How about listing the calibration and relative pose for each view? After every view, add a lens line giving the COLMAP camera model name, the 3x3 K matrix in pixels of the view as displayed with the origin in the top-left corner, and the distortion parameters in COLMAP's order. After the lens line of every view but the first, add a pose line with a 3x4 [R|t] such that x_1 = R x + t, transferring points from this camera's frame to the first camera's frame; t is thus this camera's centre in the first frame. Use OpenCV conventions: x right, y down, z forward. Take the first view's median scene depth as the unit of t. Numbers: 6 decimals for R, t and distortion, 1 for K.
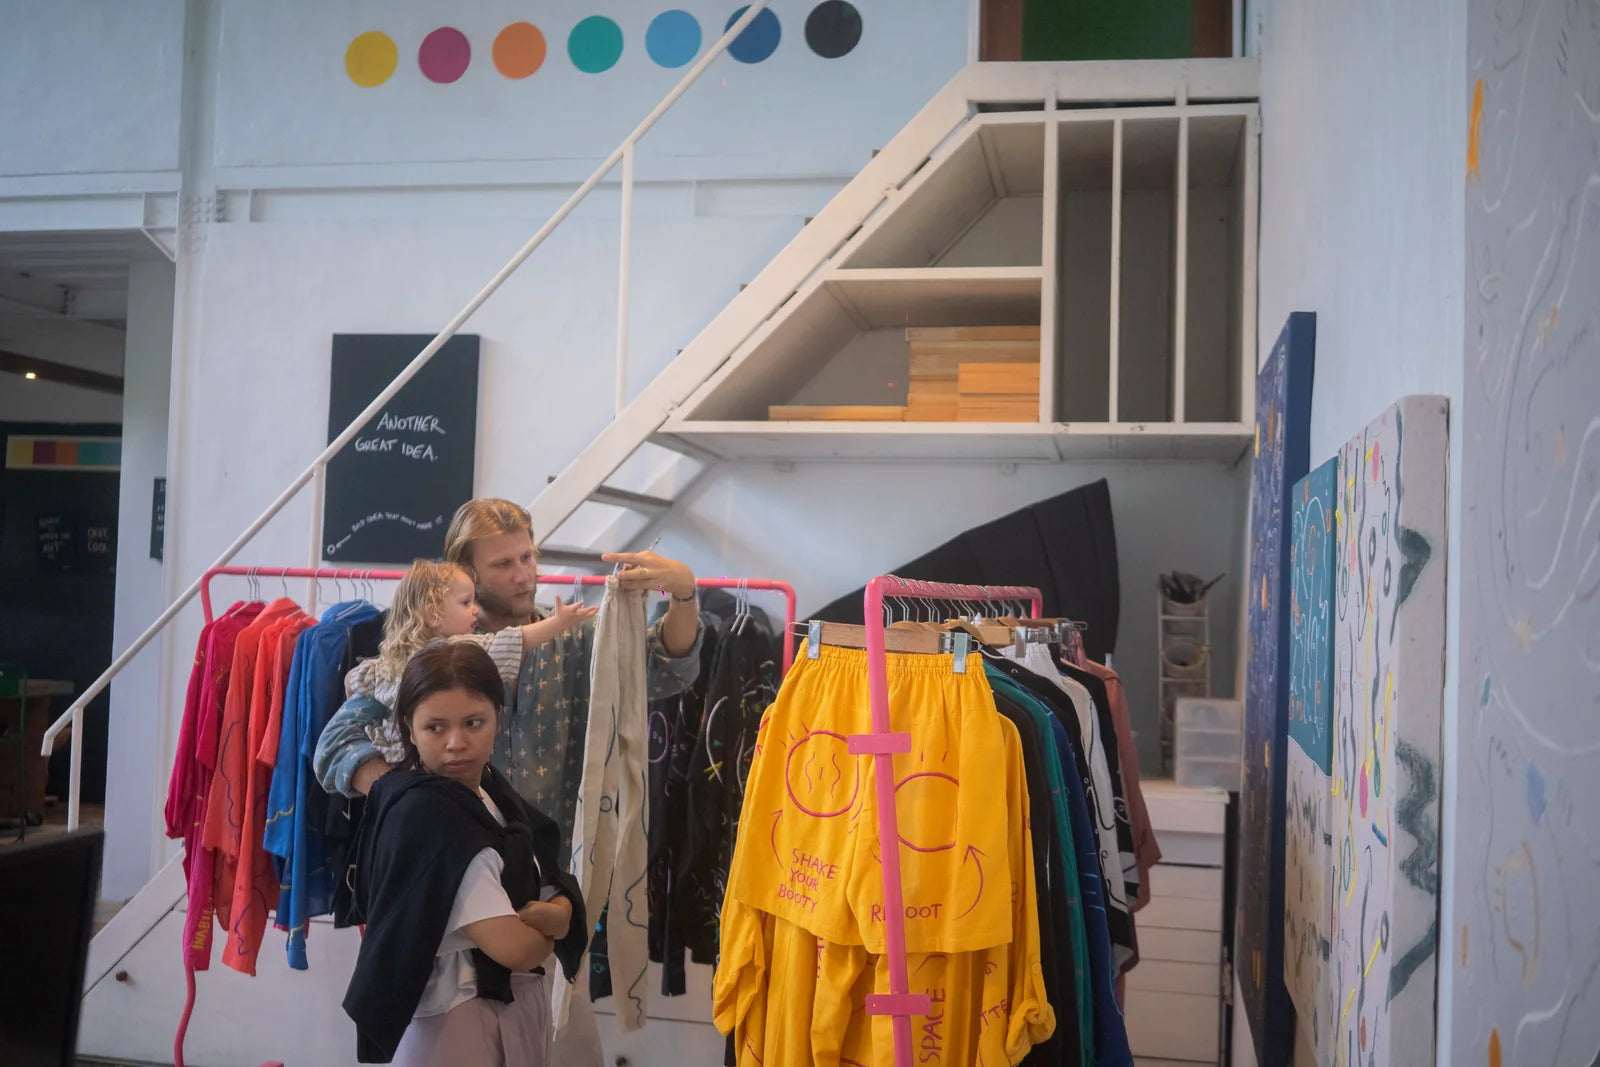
lens RADIAL K [[1650.9, 0, 800.0], [0, 1650.9, 533.5], [0, 0, 1]] dist [0.040818, -0.136423]
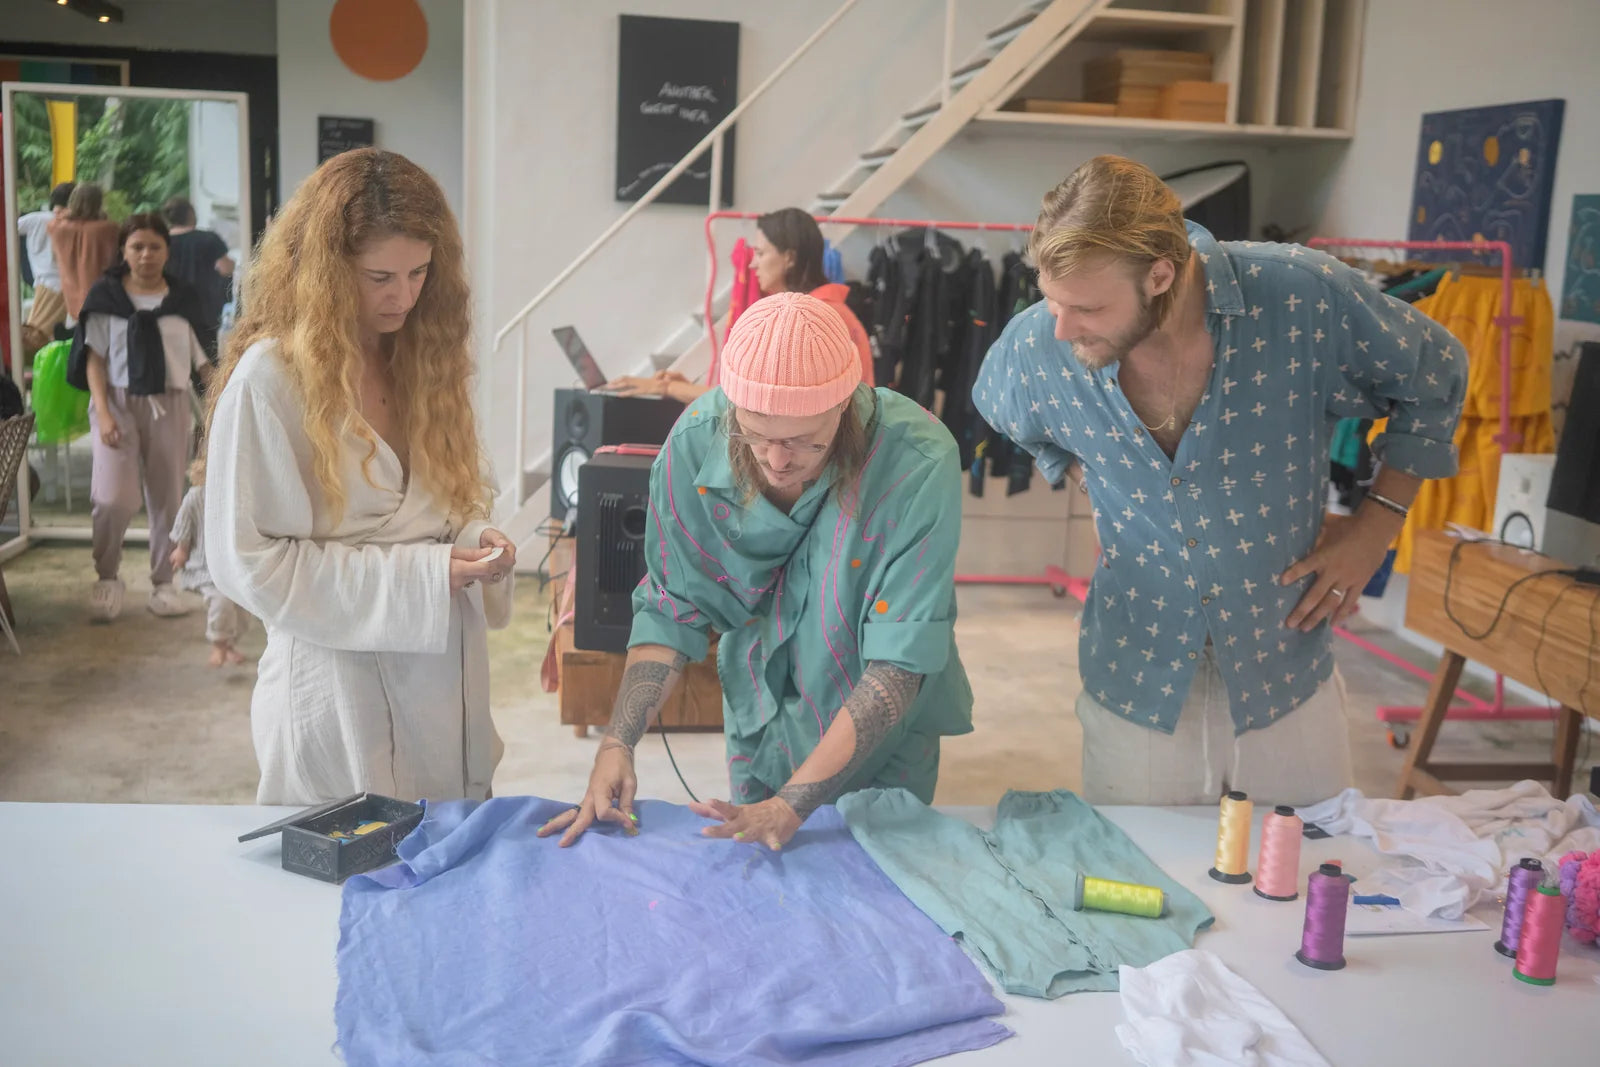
lens RADIAL K [[1650.9, 0, 800.0], [0, 1650.9, 533.5], [0, 0, 1]] dist [0.040818, -0.136423]
pose [[0.936507, -0.053916, 0.346480, -0.621123], [-0.027604, 0.973706, 0.226130, -0.026188], [-0.349562, -0.221336, 0.910394, -0.278012]]
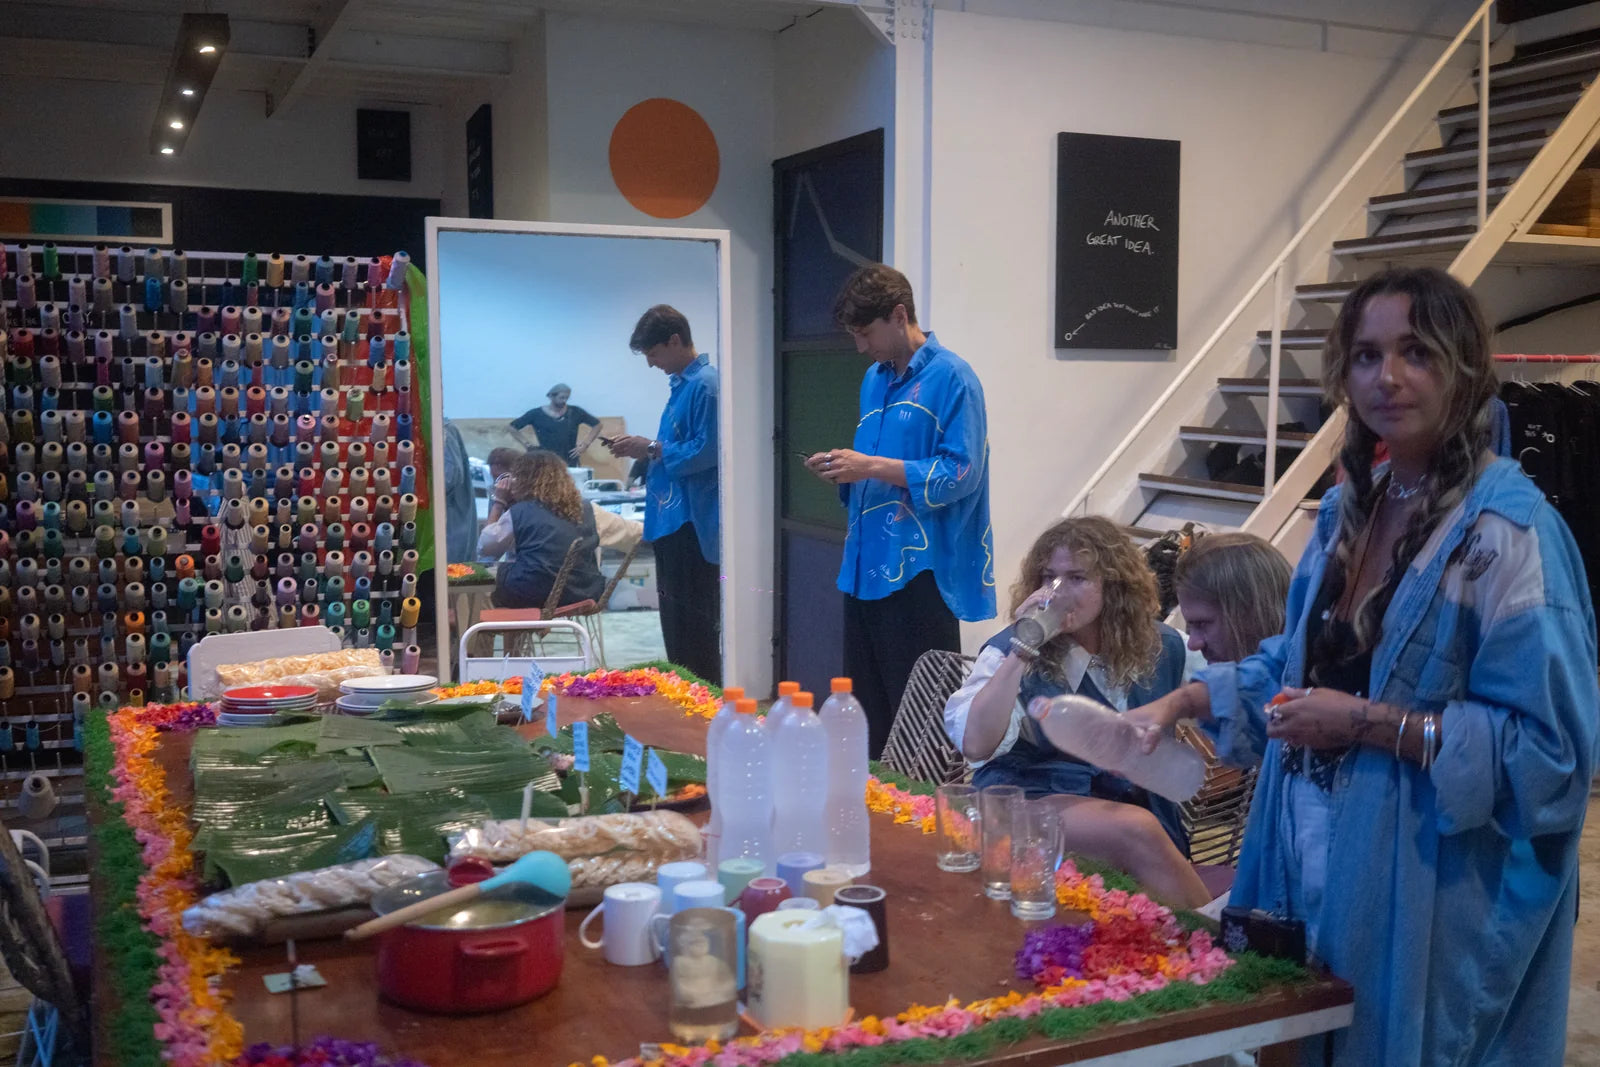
lens RADIAL K [[1650.9, 0, 800.0], [0, 1650.9, 533.5], [0, 0, 1]] dist [0.040818, -0.136423]
pose [[0.809609, -0.079376, 0.581577, -1.080542], [-0.000165, 0.990783, 0.135456, -0.009357], [-0.586969, -0.109762, 0.802134, 0.221784]]
